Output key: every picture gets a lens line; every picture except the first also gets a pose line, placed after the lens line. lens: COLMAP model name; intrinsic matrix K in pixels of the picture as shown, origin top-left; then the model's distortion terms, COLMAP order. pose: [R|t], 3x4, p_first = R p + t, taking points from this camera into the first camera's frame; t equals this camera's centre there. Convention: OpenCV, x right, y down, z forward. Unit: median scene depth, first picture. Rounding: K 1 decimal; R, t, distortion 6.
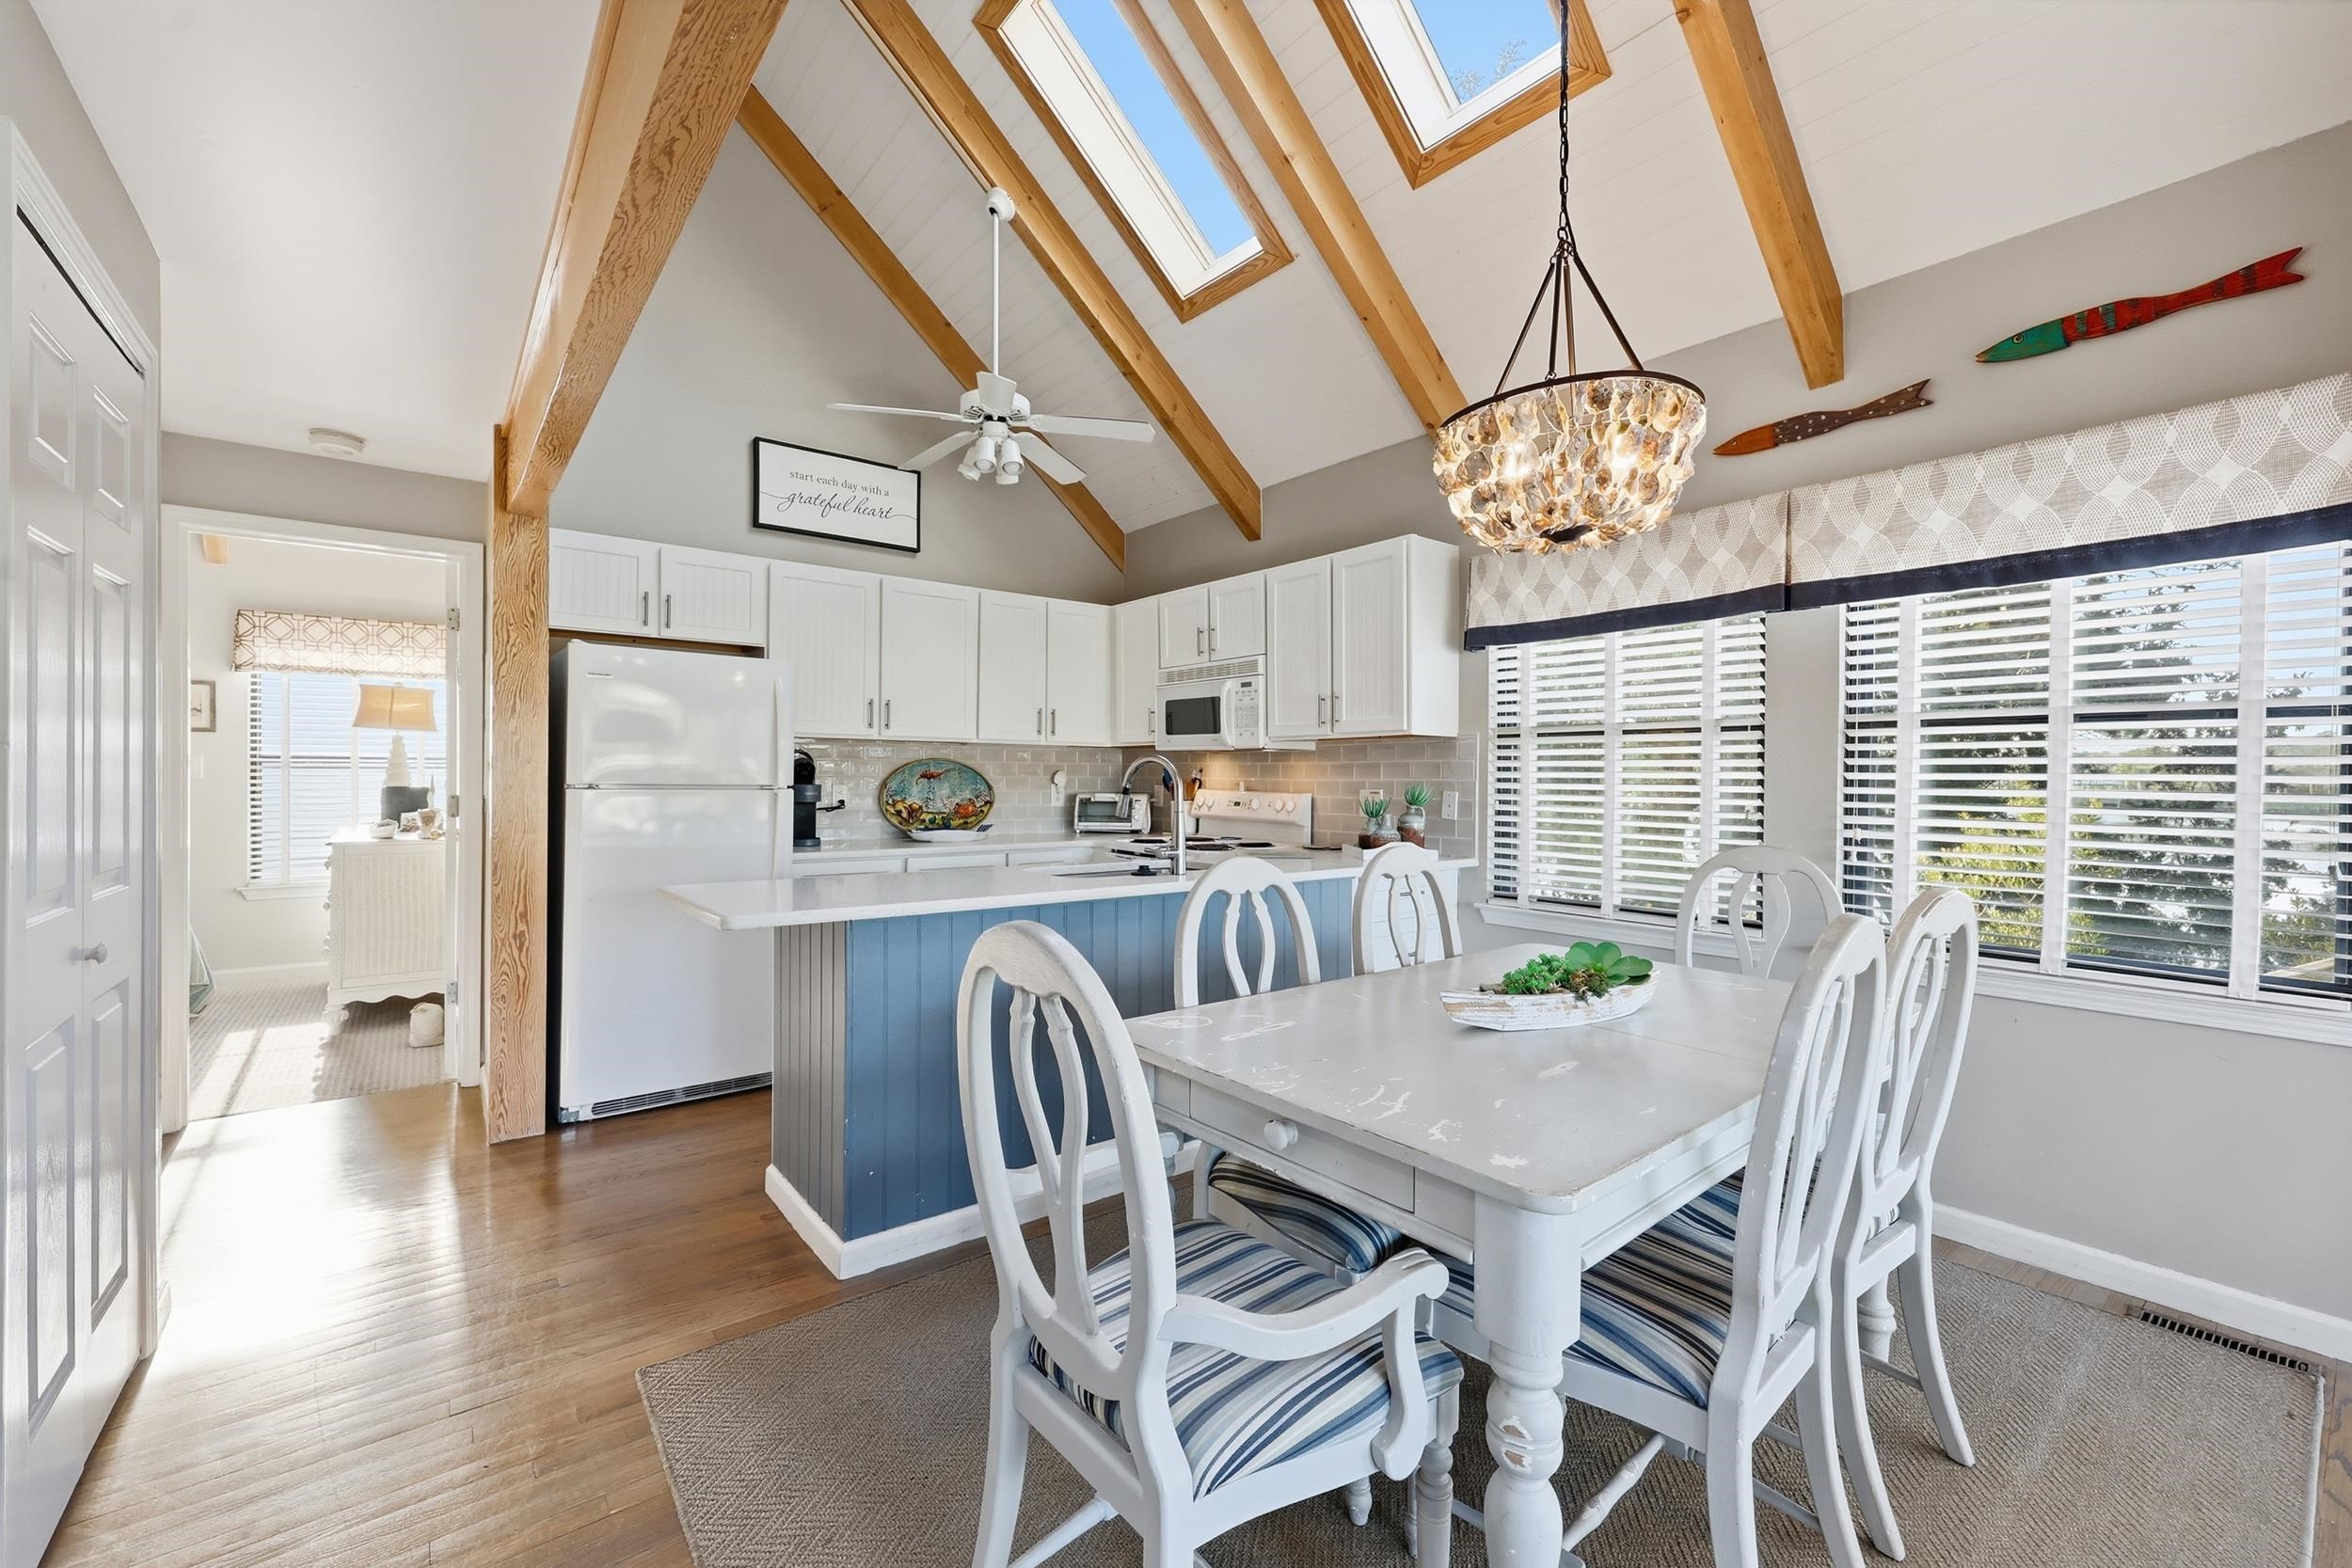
lens RADIAL K [[974.4, 0, 1181.4], [0, 974.4, 773.8], [0, 0, 1]] dist [-0.002903, -0.000305]
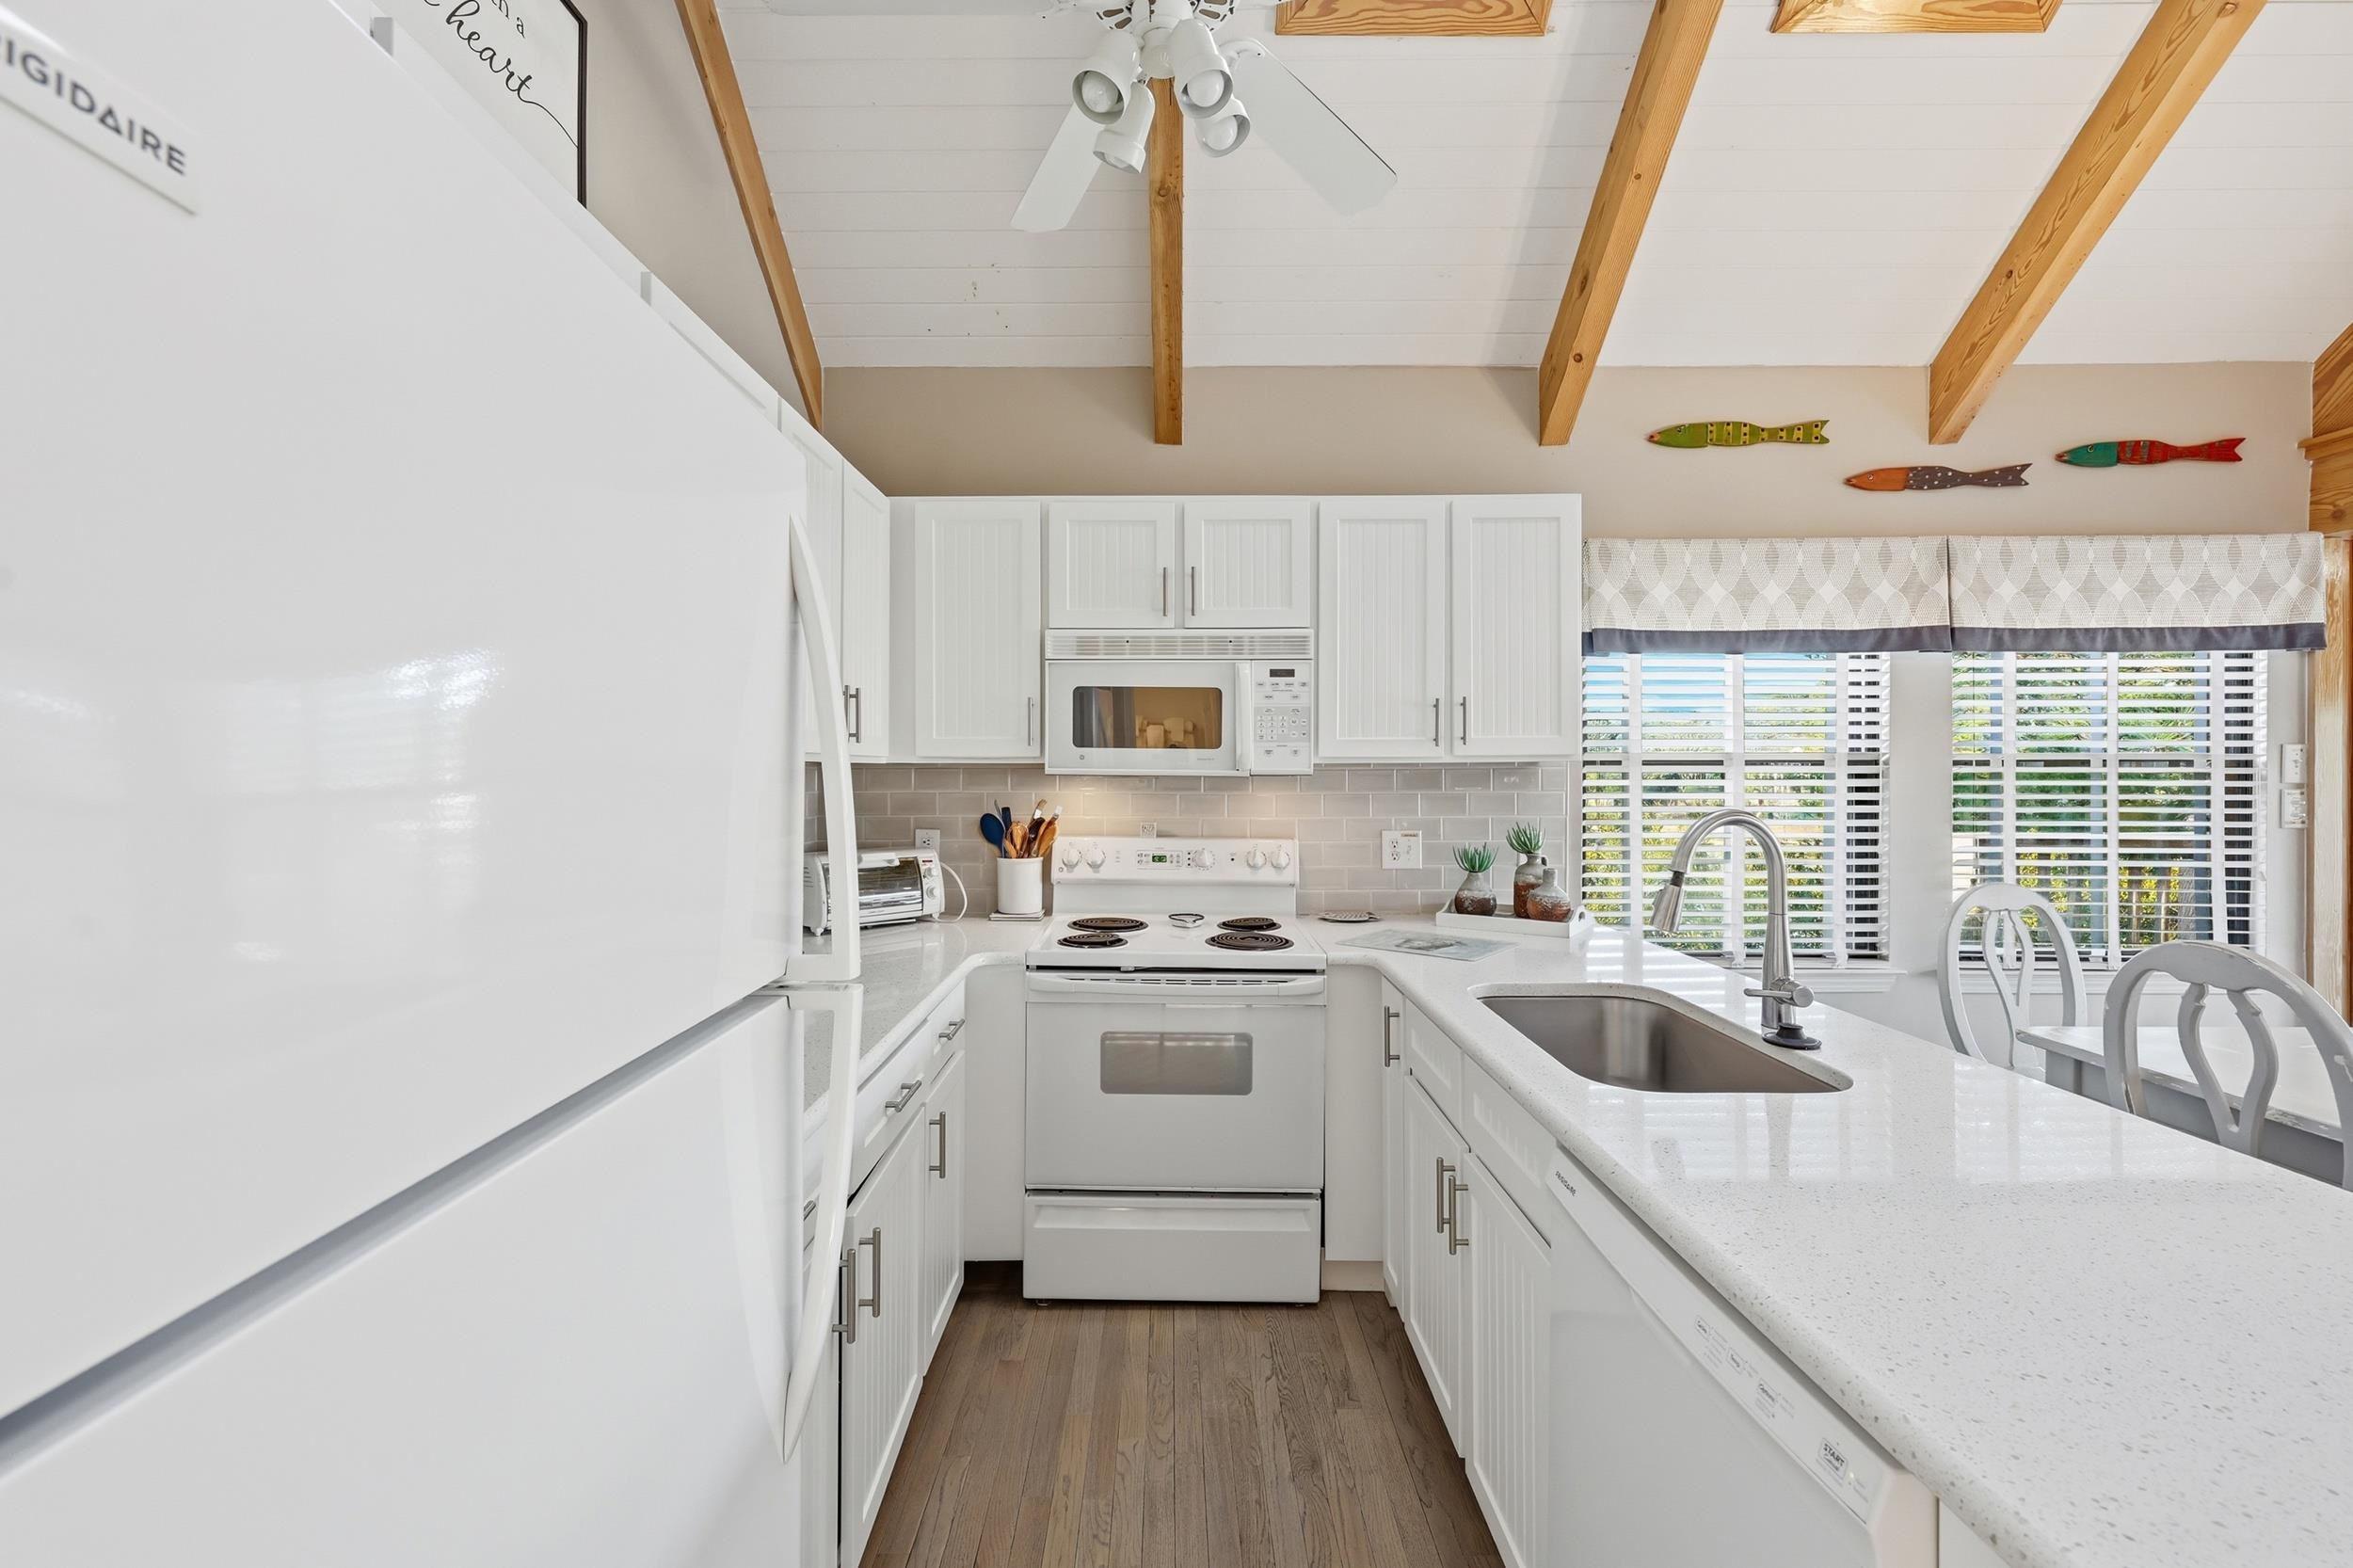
lens RADIAL K [[974.9, 0, 1173.2], [0, 974.9, 794.4], [0, 0, 1]] dist [-0.002903, -0.000305]
pose [[0.631148, -0.006984, 0.775631, -0.557484], [0.002935, 0.999974, 0.006615, -0.020012], [-0.775657, -0.001898, 0.631152, 0.779972]]
